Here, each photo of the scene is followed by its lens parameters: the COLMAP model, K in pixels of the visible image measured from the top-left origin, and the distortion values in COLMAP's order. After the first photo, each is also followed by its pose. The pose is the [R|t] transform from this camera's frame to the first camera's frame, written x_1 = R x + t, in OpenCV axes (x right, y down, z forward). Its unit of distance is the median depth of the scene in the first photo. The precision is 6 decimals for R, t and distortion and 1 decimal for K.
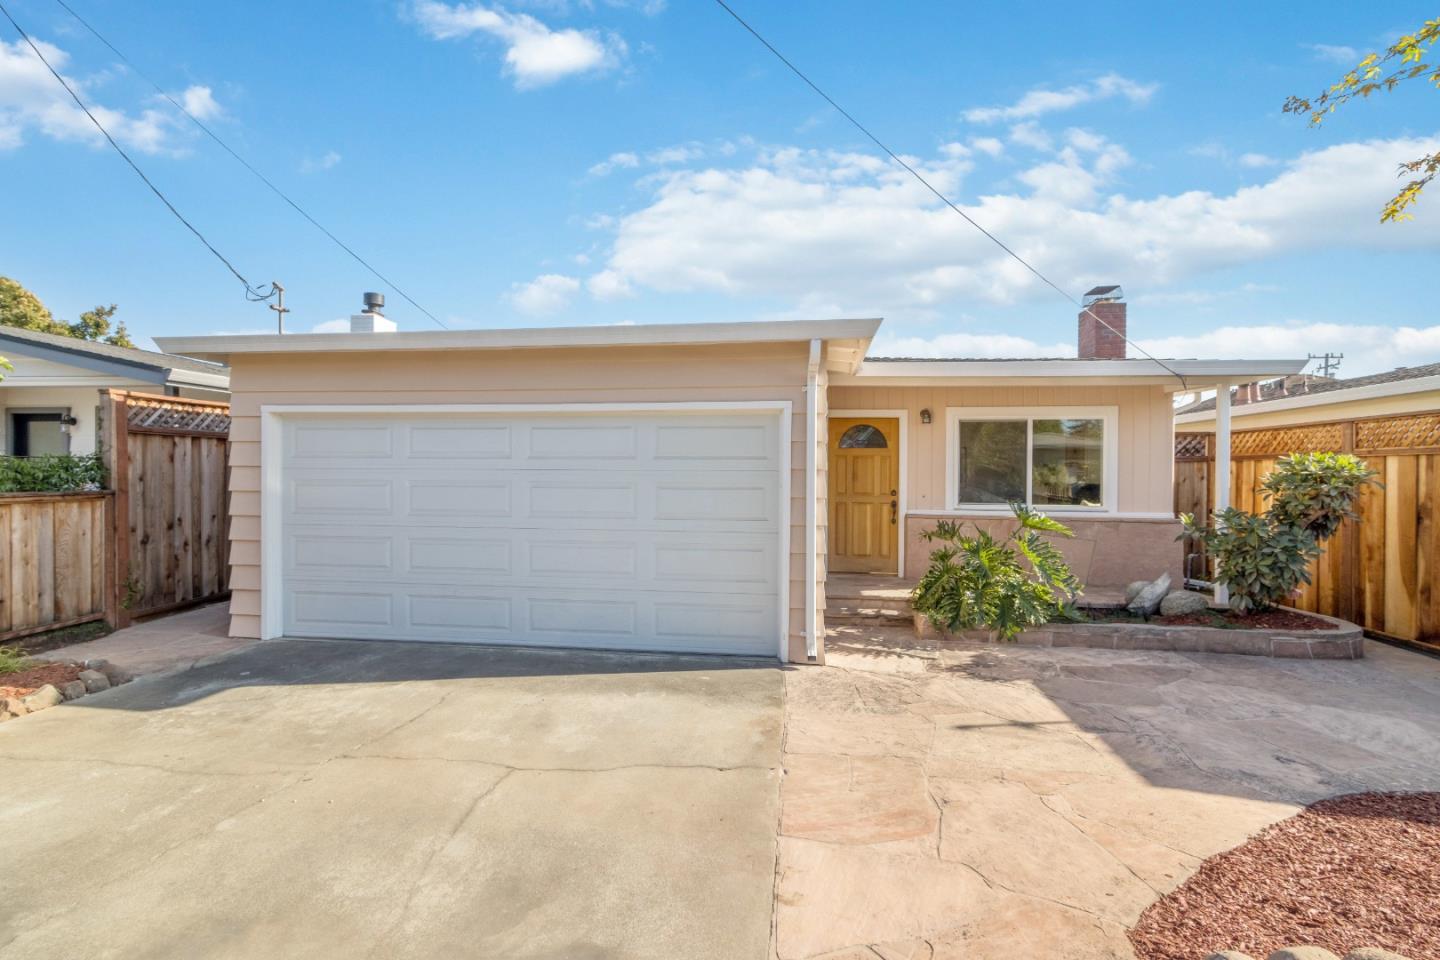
lens RADIAL K [[663.6, 0, 704.8], [0, 663.6, 480.5], [0, 0, 1]] dist [0.004999, -0.000065]
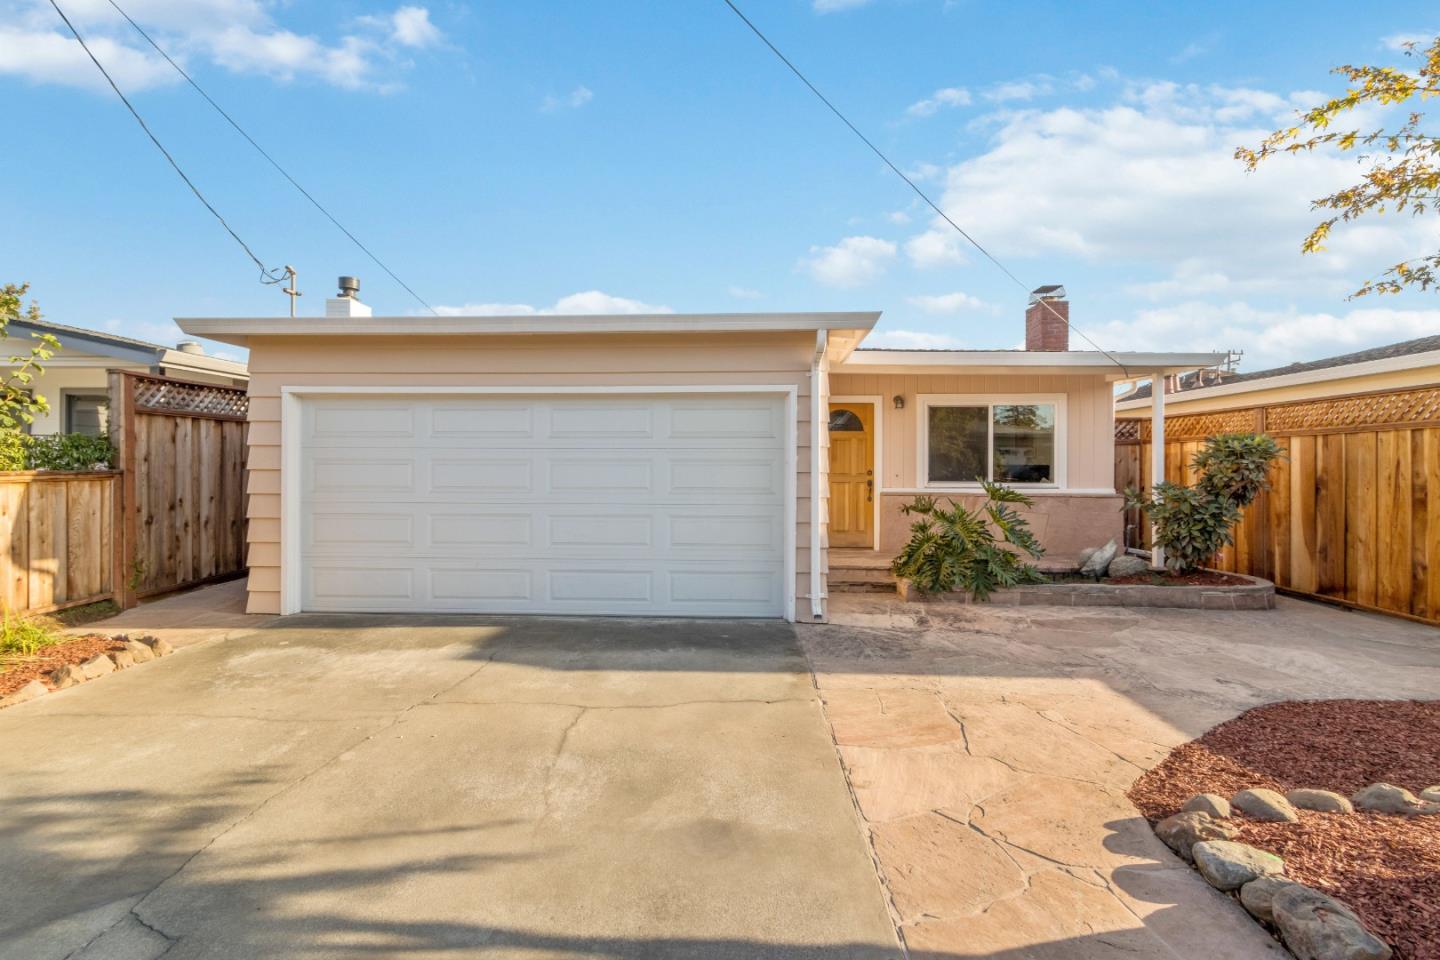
lens RADIAL K [[667.5, 0, 703.4], [0, 667.5, 467.1], [0, 0, 1]] dist [0.006302, 0.000284]
pose [[0.996206, -0.003516, 0.086959, -0.108147], [0.004088, 0.999971, -0.006400, 0.021080], [-0.086934, 0.006731, 0.996191, -0.082512]]
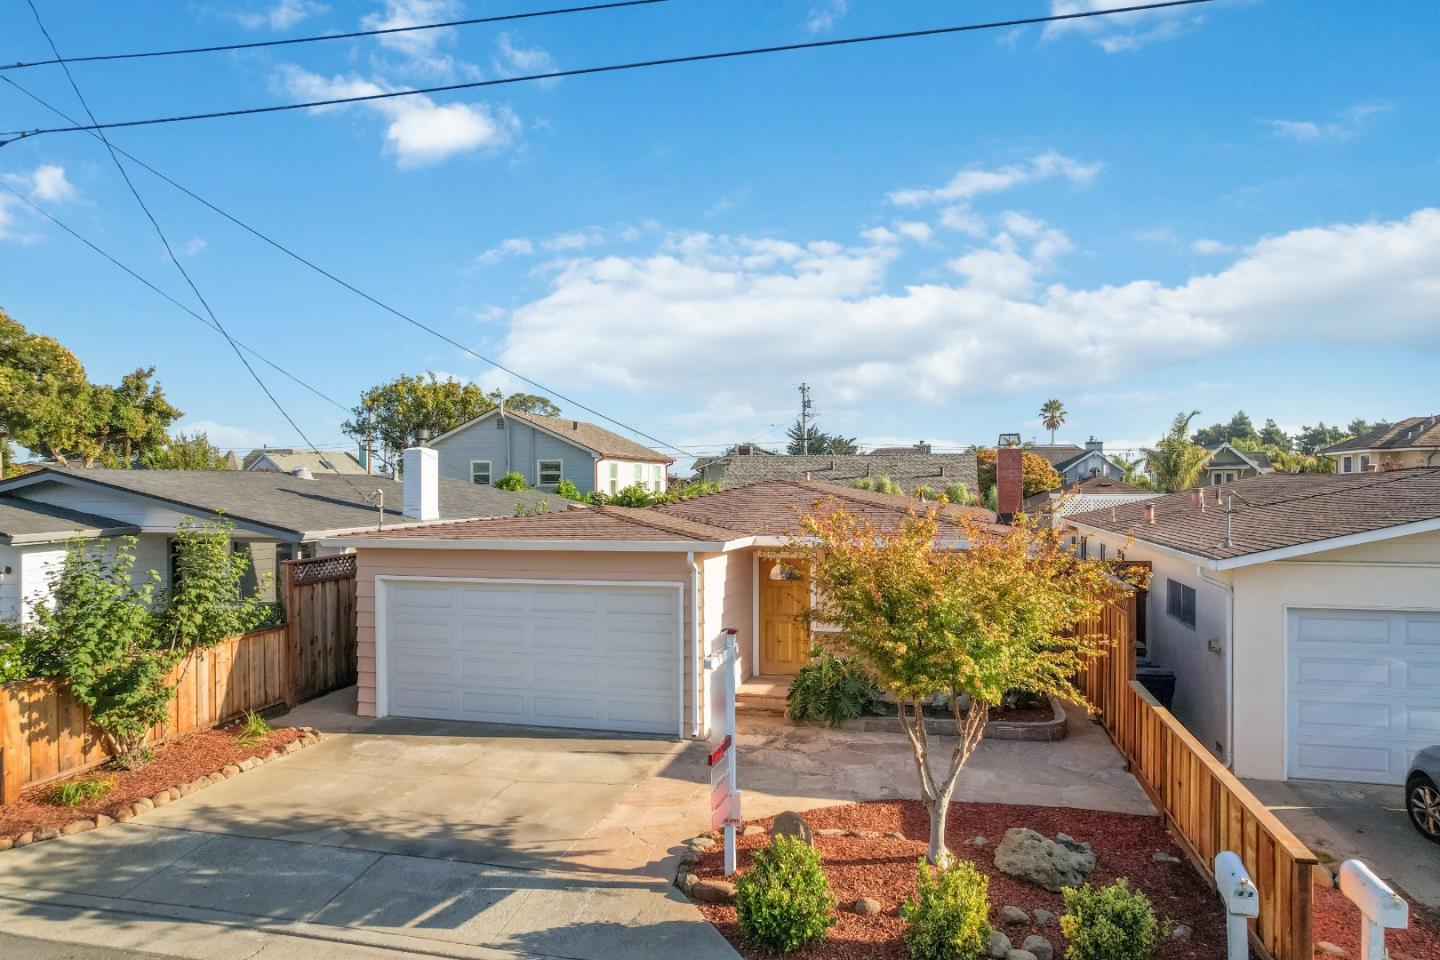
lens RADIAL K [[927.0, 0, 725.0], [0, 927.0, 482.4], [0, 0, 1]] dist [-0.076021, 0.072700]
pose [[0.995025, -0.009795, -0.099142, 0.415816], [0.008552, 0.999880, -0.012950, -0.302057], [0.099257, 0.012038, 0.994989, -1.161691]]
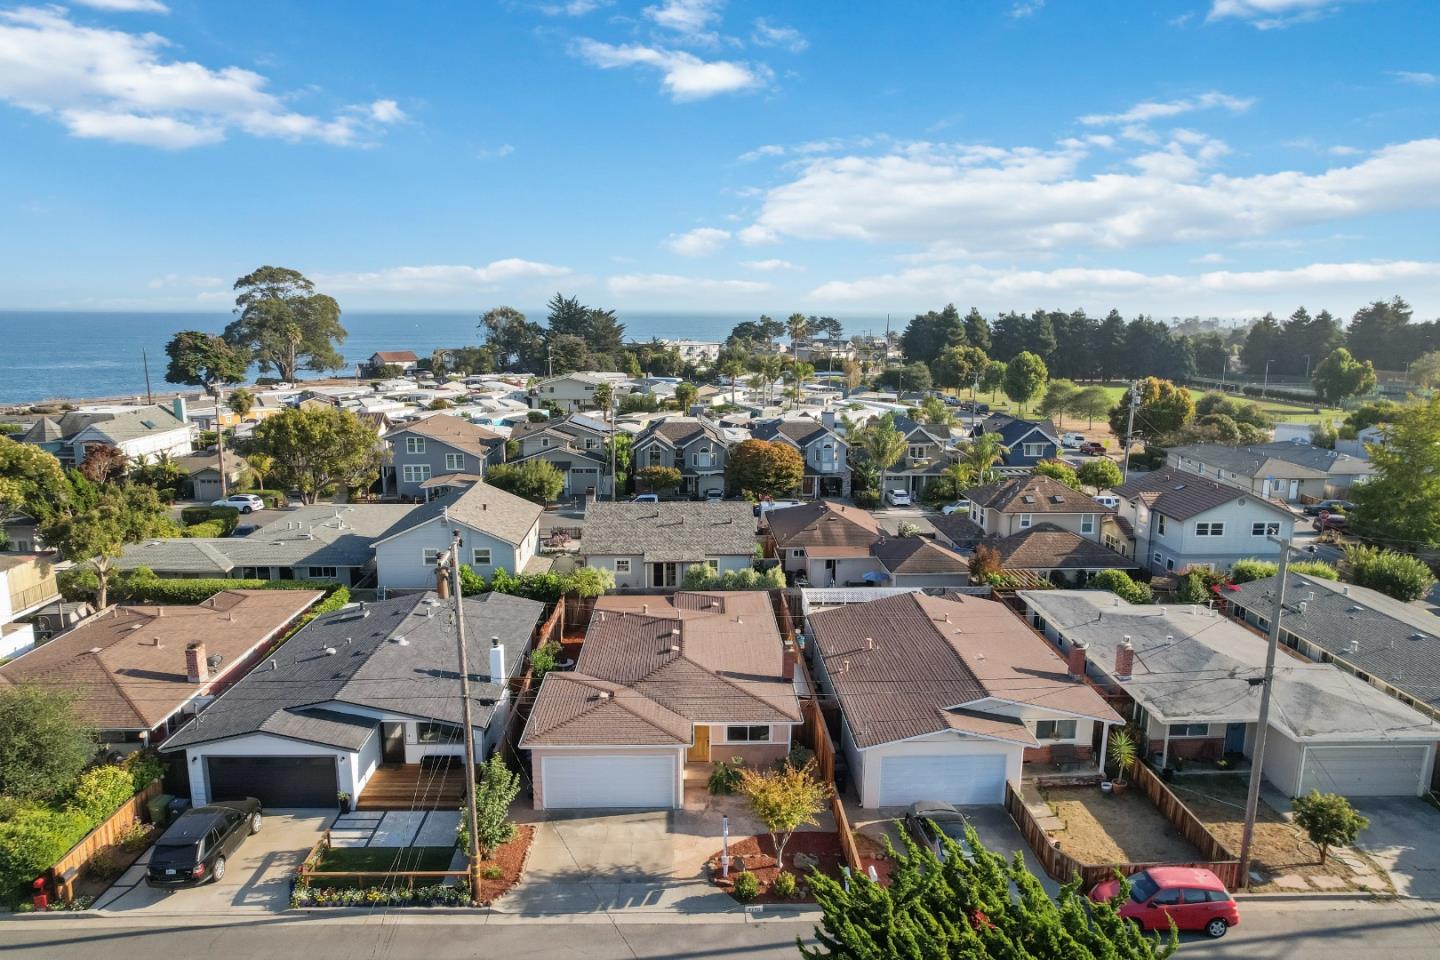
lens RADIAL K [[947.6, 0, 725.3], [0, 947.6, 481.7], [0, 0, 1]] dist [-0.075135, 0.071963]
pose [[0.984864, -0.032525, 0.170251, -0.482906], [0.001371, 0.983668, 0.179989, -2.684656], [-0.173325, -0.177031, 0.968823, -4.247913]]
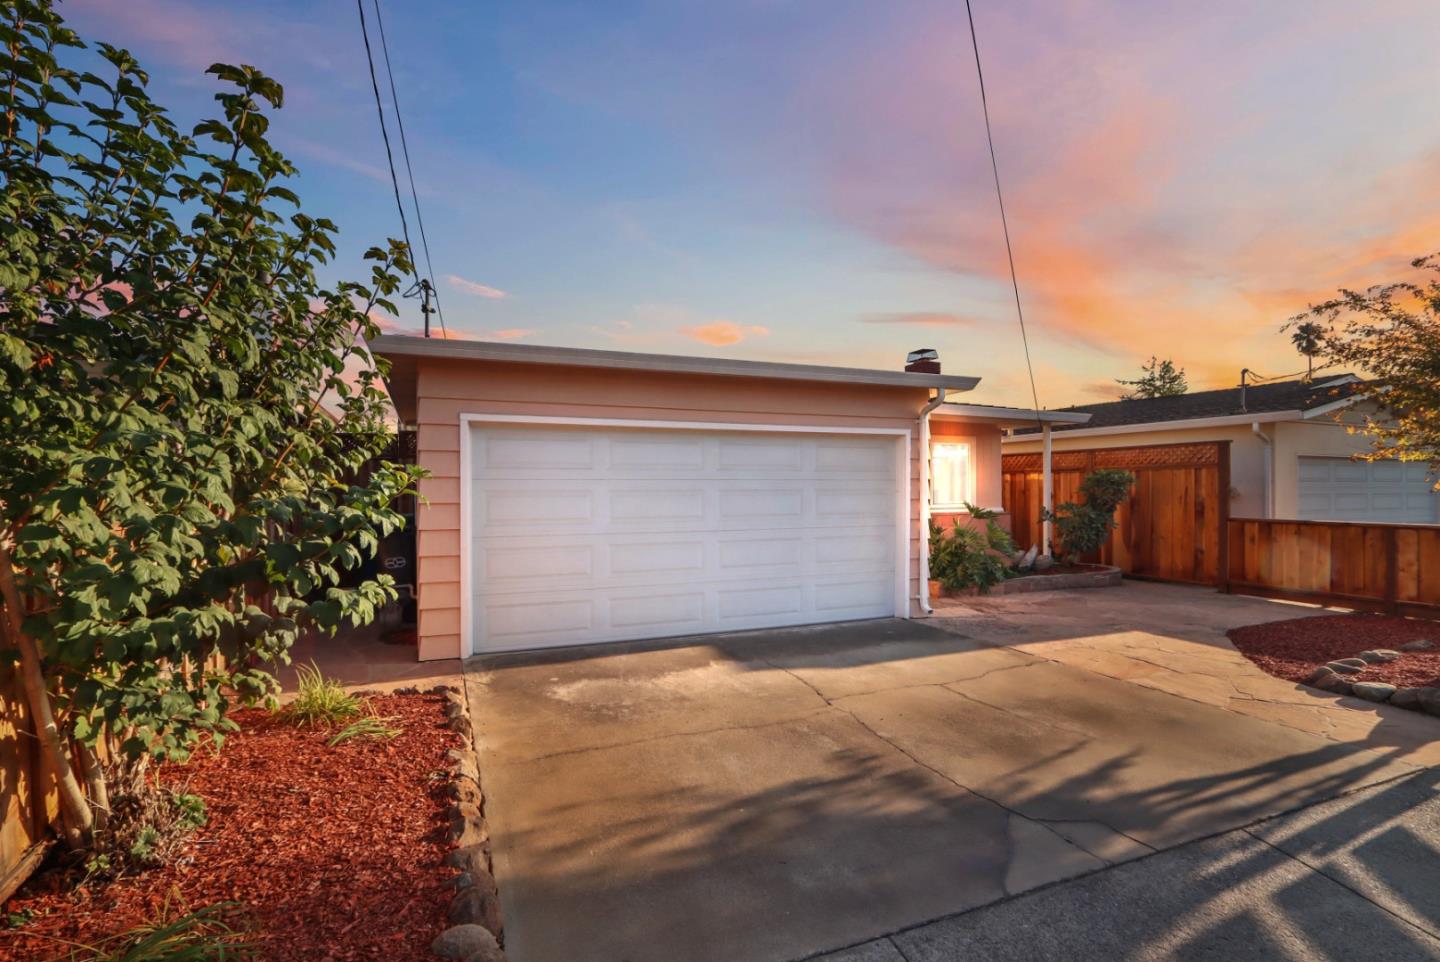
lens RADIAL K [[688.5, 0, 712.2], [0, 688.5, 489.9], [0, 0, 1]] dist [0.000900, 0.000122]
pose [[0.860920, -0.006894, 0.508694, -0.848417], [0.008579, 0.999963, -0.000968, 0.005592], [-0.508668, 0.005197, 0.860947, -0.020185]]
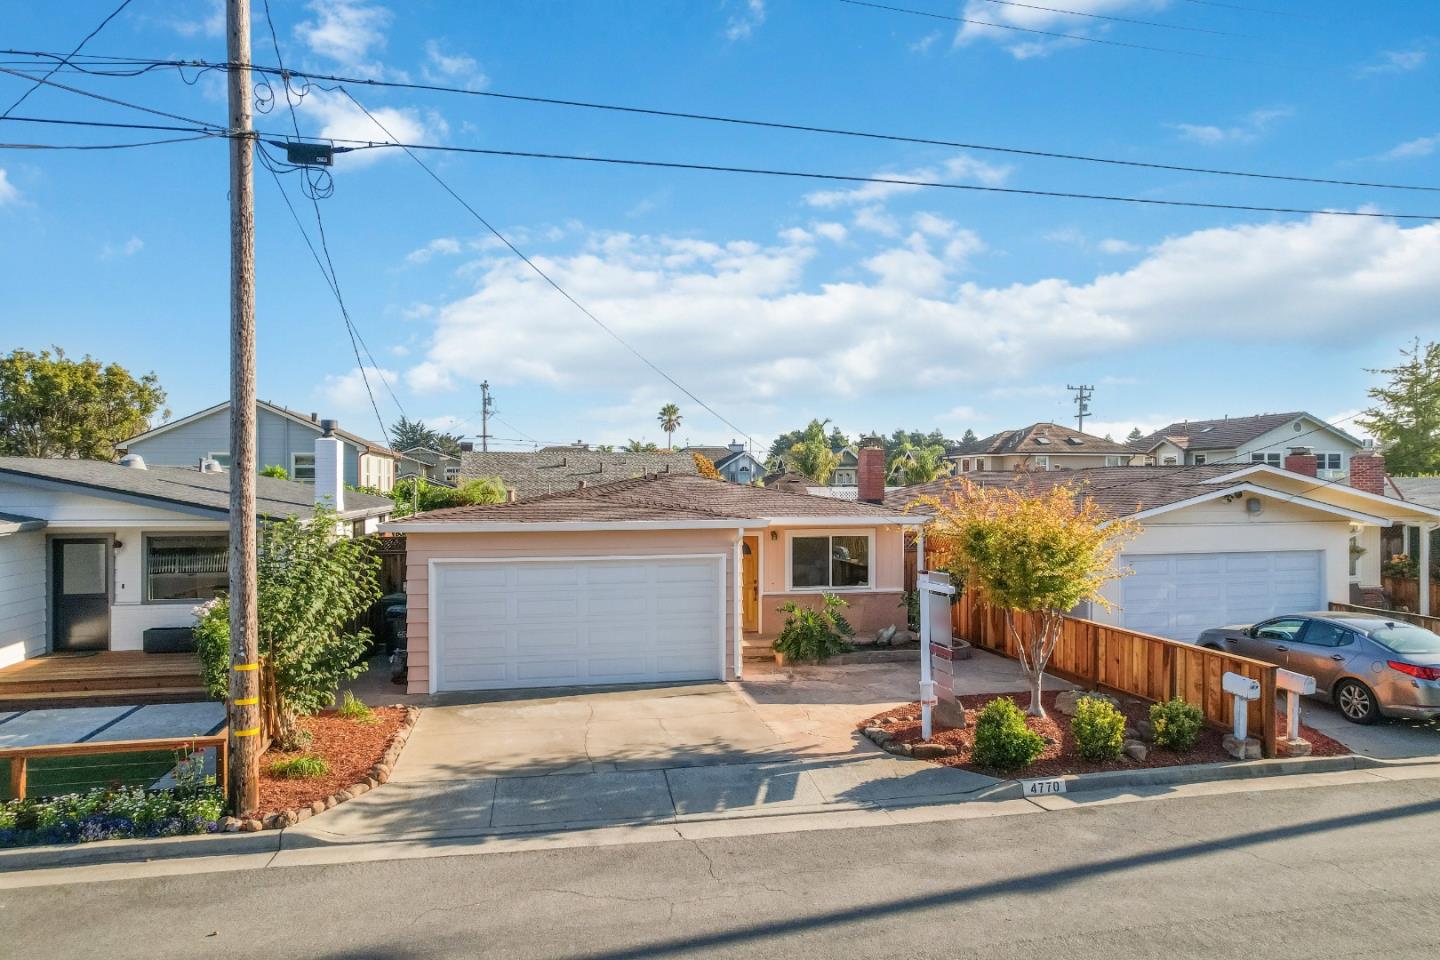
lens RADIAL K [[927.0, 0, 725.0], [0, 927.0, 482.4], [0, 0, 1]] dist [-0.076021, 0.072700]
pose [[0.941206, -0.007941, 0.337740, -0.741980], [0.011135, 0.999910, -0.007519, -0.281634], [-0.337650, 0.010838, 0.941209, -1.499086]]
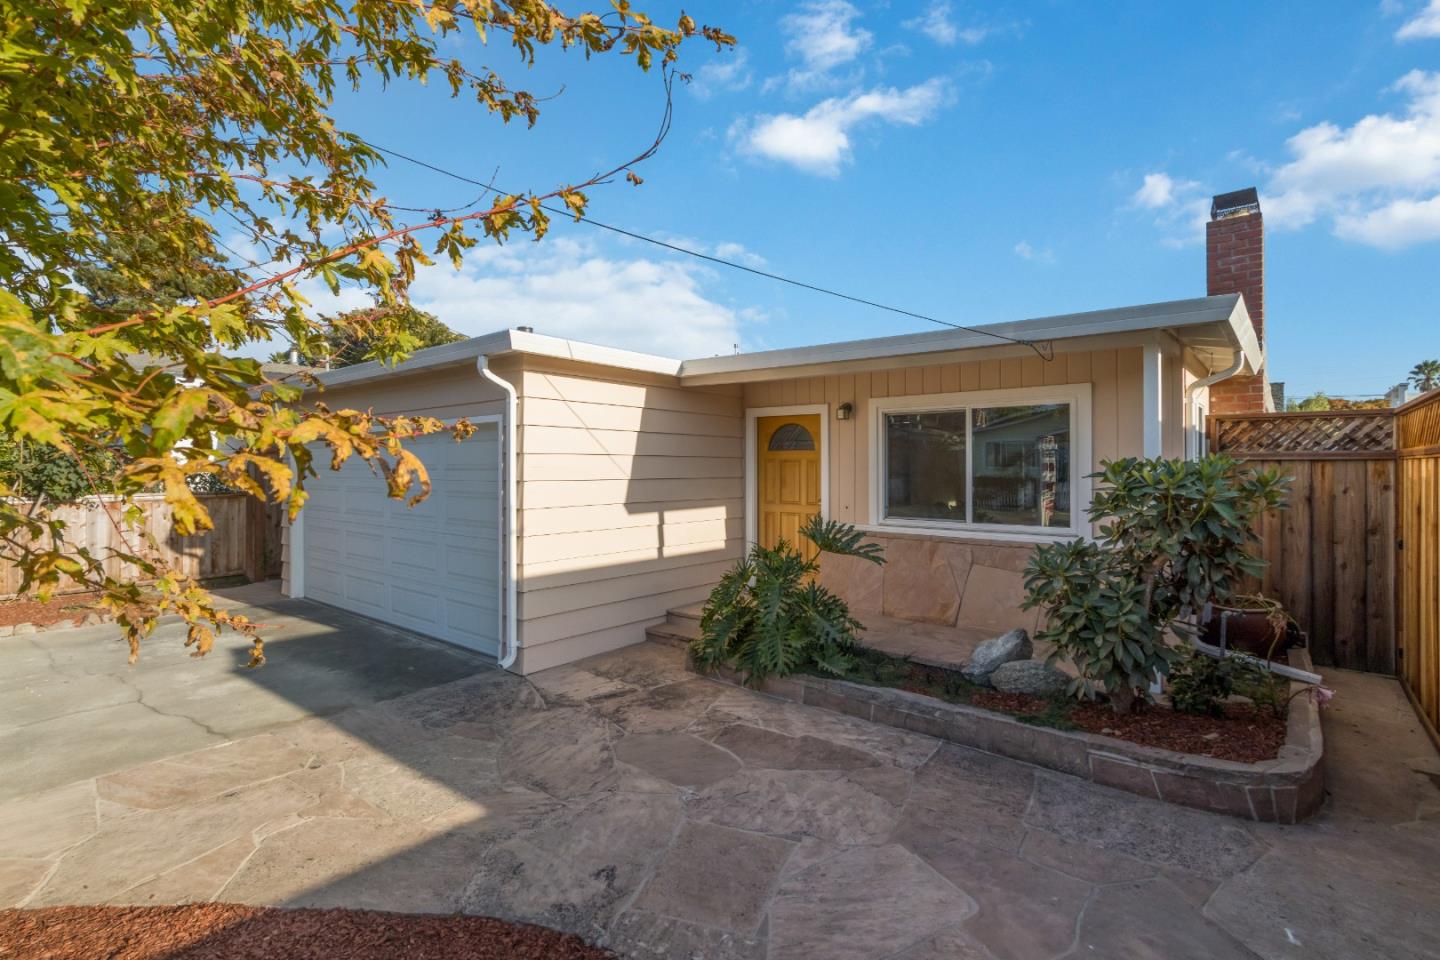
lens RADIAL K [[685.3, 0, 704.9], [0, 685.3, 463.9], [0, 0, 1]] dist [0.005204, -0.000316]
pose [[0.841297, -0.008195, -0.540512, 0.862167], [-0.000089, 0.999883, -0.015298, -0.022759], [0.540574, 0.012918, 0.841197, 0.245338]]
